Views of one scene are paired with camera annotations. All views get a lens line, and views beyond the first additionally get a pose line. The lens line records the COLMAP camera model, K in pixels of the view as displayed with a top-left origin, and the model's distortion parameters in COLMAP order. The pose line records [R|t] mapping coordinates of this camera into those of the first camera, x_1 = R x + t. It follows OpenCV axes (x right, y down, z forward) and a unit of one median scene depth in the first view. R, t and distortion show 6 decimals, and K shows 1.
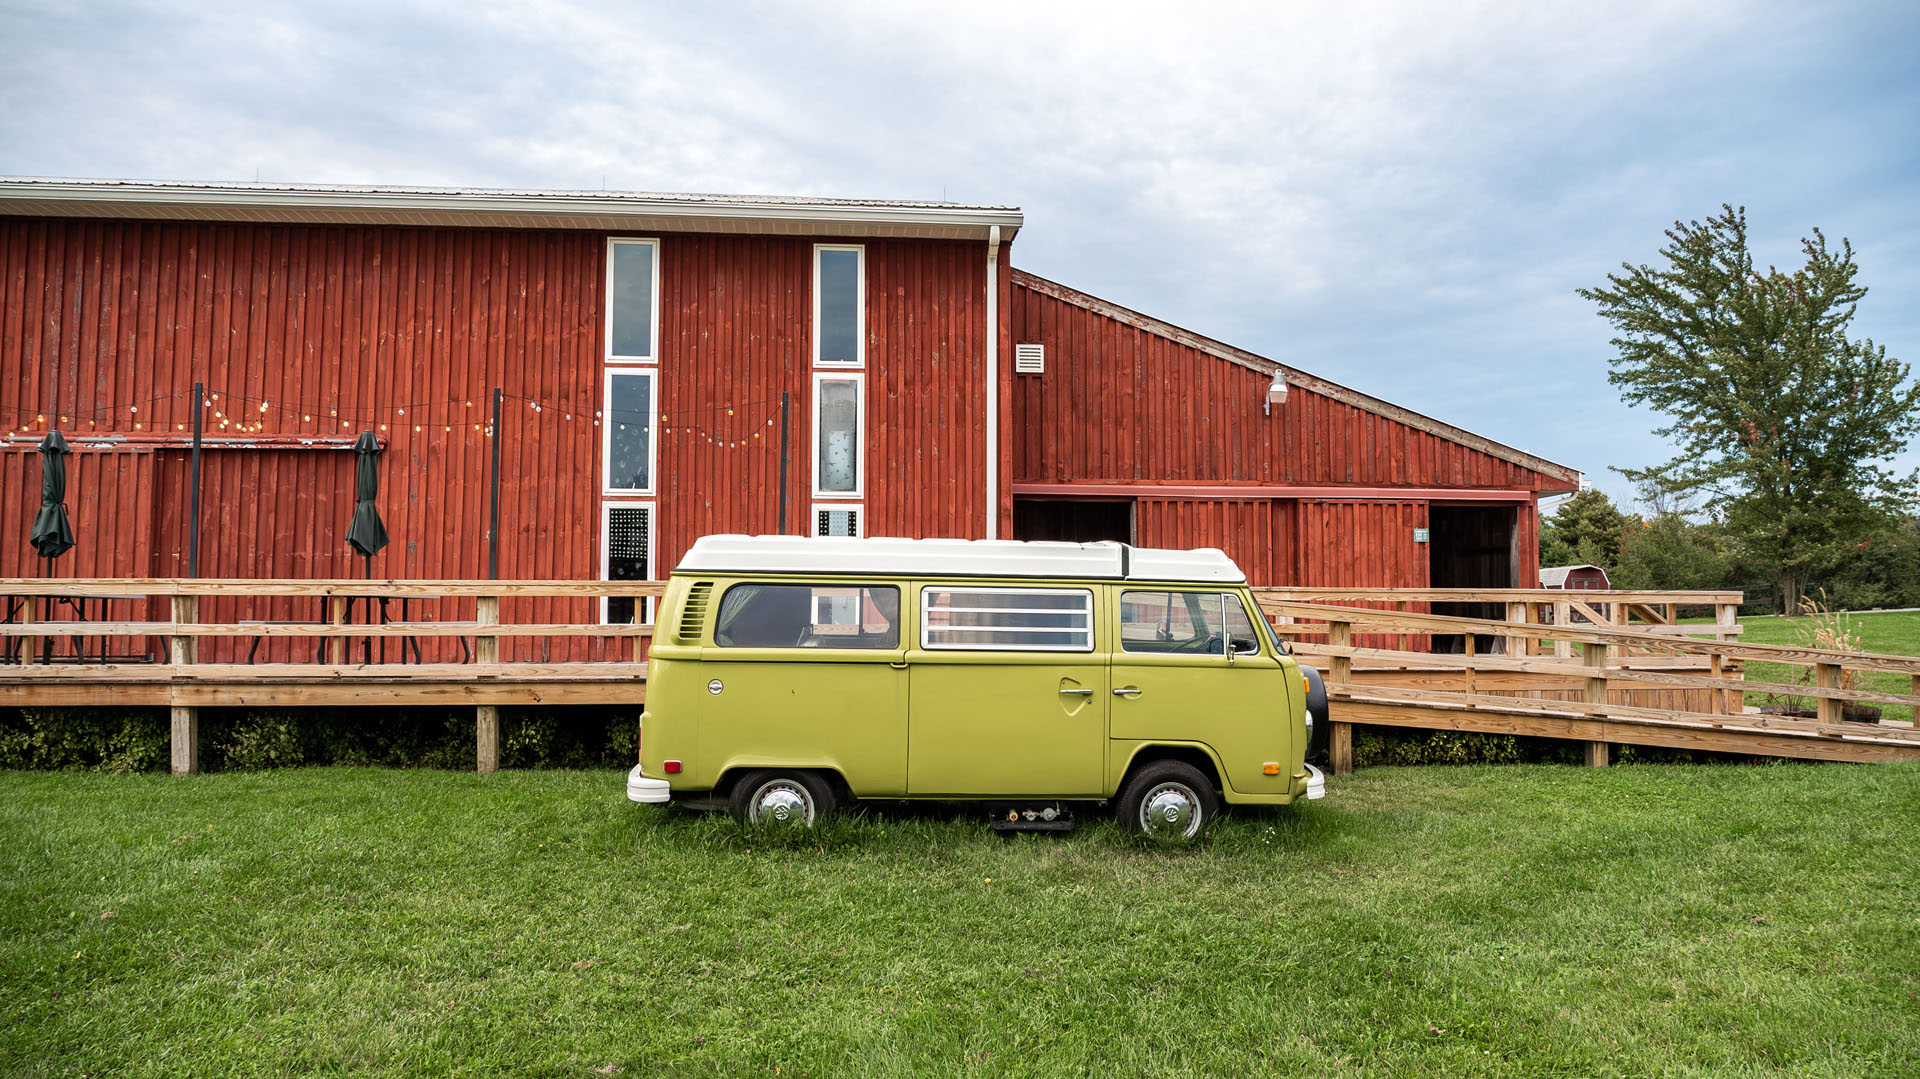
lens RADIAL K [[1265.6, 0, 965.3], [0, 1265.6, 539.9], [0, 0, 1]] dist [-0.010542, -0.002123]
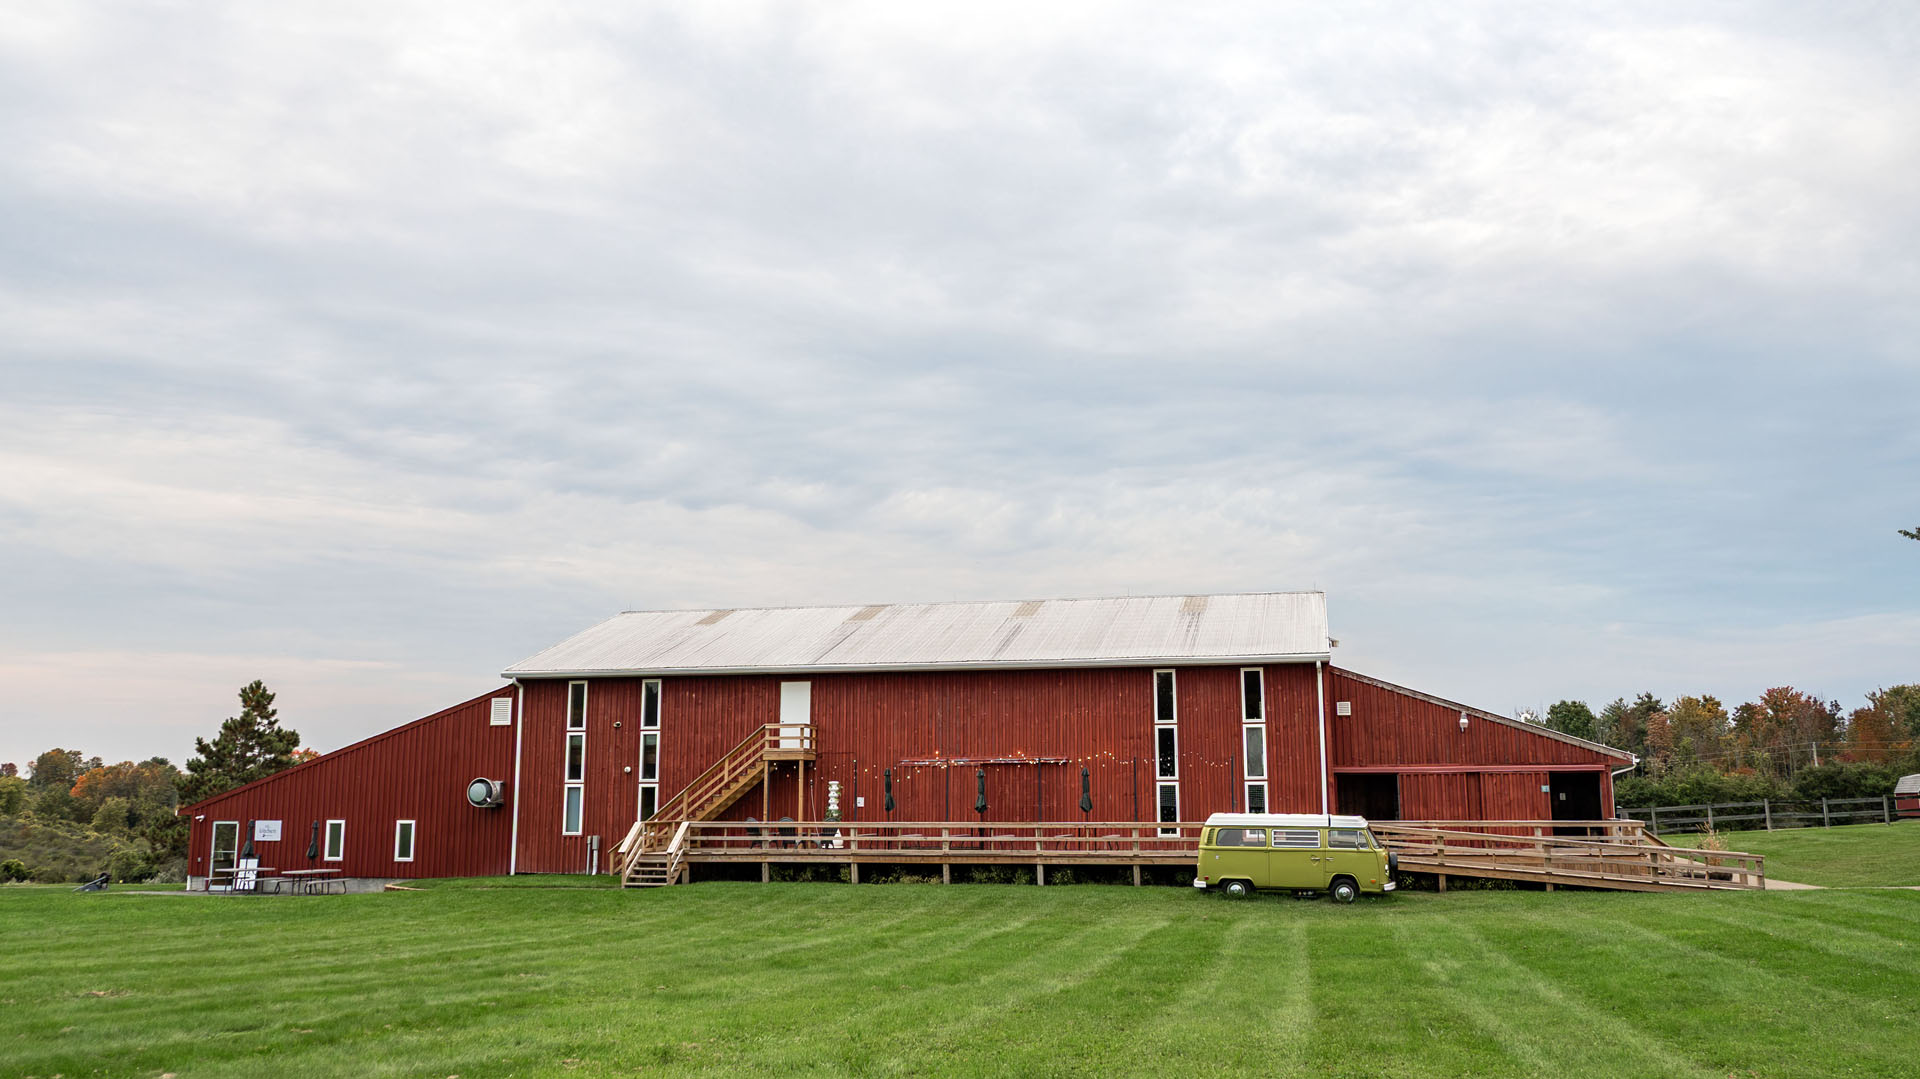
lens RADIAL K [[1593.1, 0, 957.6], [0, 1593.1, 534.1], [0, 0, 1]] dist [-0.020459, 0.003281]
pose [[0.951731, -0.053838, -0.302173, 0.398806], [0.023286, 0.994324, -0.103815, -0.265084], [0.306047, 0.091767, 0.947583, -2.762766]]
